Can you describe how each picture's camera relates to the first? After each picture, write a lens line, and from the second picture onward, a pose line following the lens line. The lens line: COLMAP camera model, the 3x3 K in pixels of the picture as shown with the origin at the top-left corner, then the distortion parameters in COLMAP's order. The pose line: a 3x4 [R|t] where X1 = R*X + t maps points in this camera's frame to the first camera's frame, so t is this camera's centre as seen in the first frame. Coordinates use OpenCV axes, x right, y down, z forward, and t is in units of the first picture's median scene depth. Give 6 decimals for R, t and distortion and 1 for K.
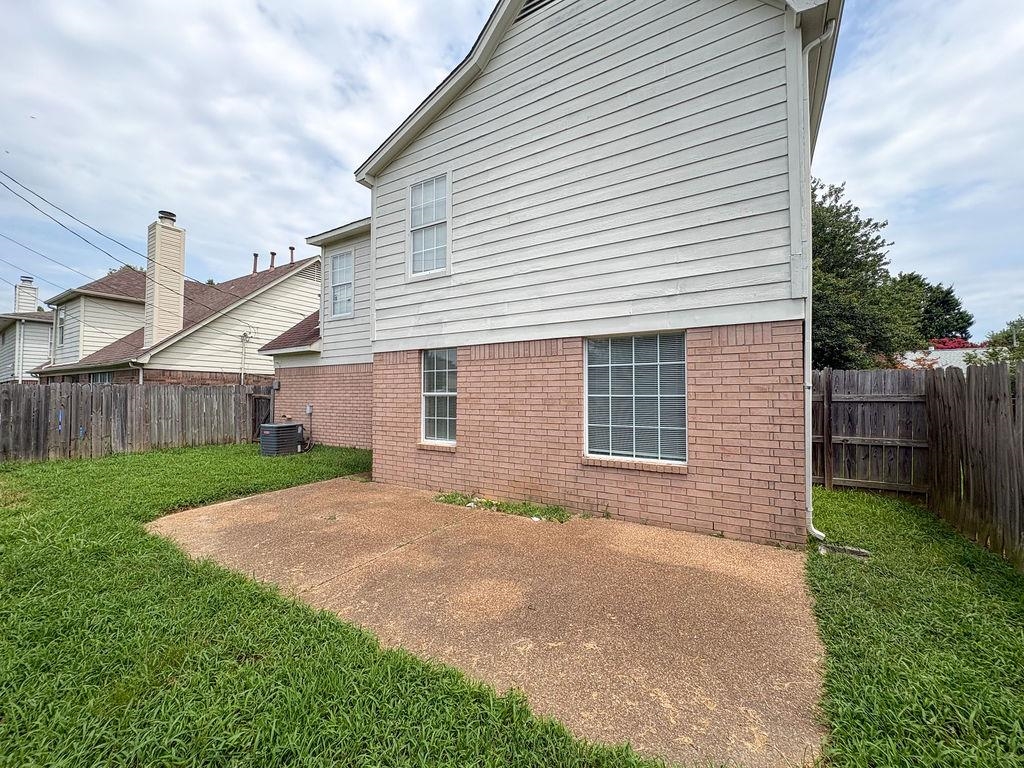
lens RADIAL K [[416.0, 0, 511.7], [0, 416.0, 382.7], [0, 0, 1]] dist [-0.001210, 0.000198]
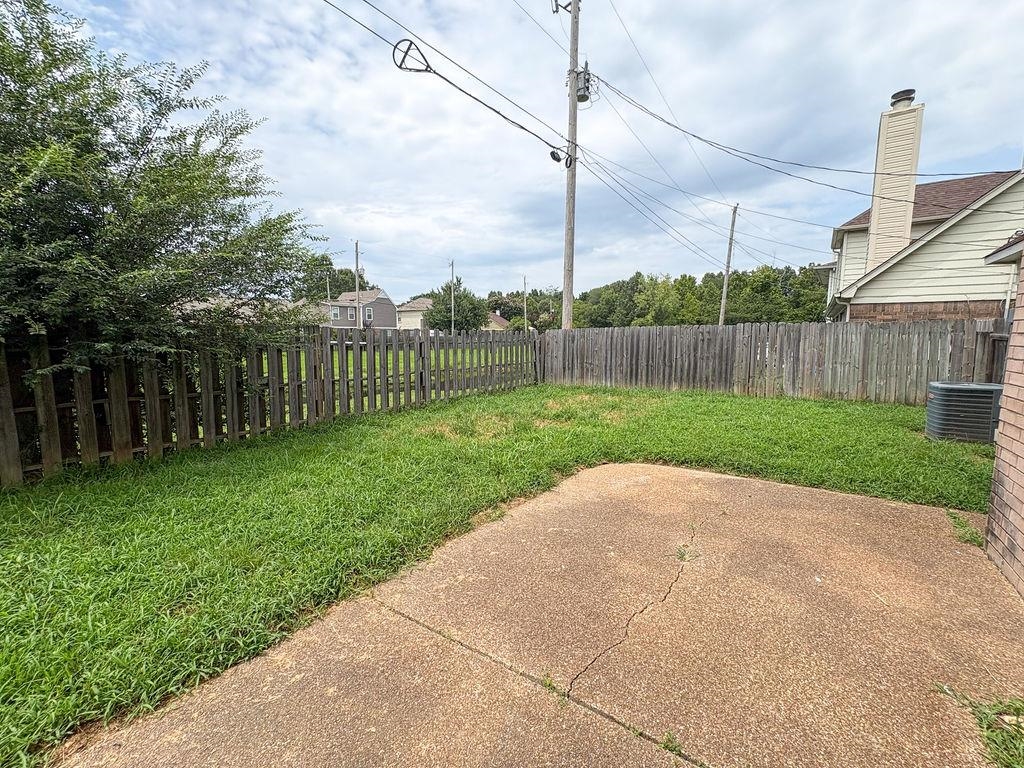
lens RADIAL K [[416.0, 0, 511.7], [0, 416.0, 382.7], [0, 0, 1]] dist [-0.001210, 0.000198]
pose [[-0.088760, 0.109492, -0.990017, 0.048038], [0.025276, 0.993867, 0.107651, 0.019233], [0.995732, -0.015468, -0.090983, 0.428449]]
